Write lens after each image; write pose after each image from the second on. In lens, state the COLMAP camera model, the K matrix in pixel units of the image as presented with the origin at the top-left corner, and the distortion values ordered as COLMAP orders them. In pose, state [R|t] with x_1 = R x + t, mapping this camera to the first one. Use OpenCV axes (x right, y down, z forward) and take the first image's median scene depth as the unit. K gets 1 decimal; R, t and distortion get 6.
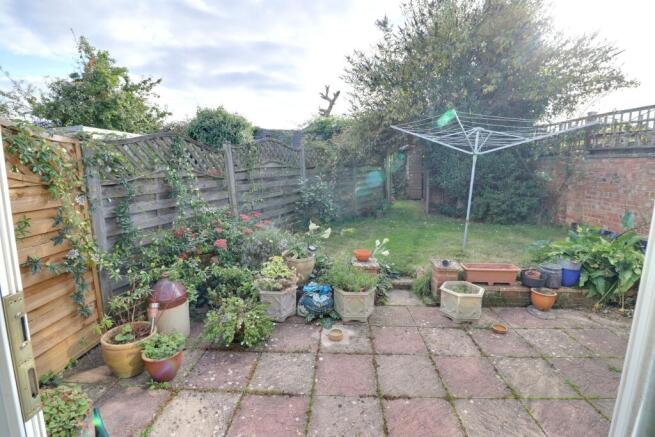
lens RADIAL K [[303.1, 0, 334.7], [0, 303.1, 213.7], [0, 0, 1]] dist [0.002093, -0.013413]
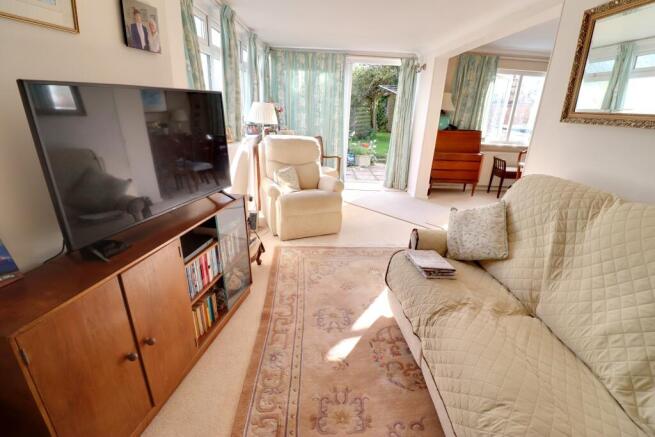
lens RADIAL K [[303.1, 0, 334.7], [0, 303.1, 213.7], [0, 0, 1]] dist [0.002093, -0.013413]
pose [[0.997572, 0.005300, 0.069443, -0.293872], [-0.017855, 0.983240, 0.181439, 0.218773], [-0.067318, -0.182238, 0.980947, -1.338207]]
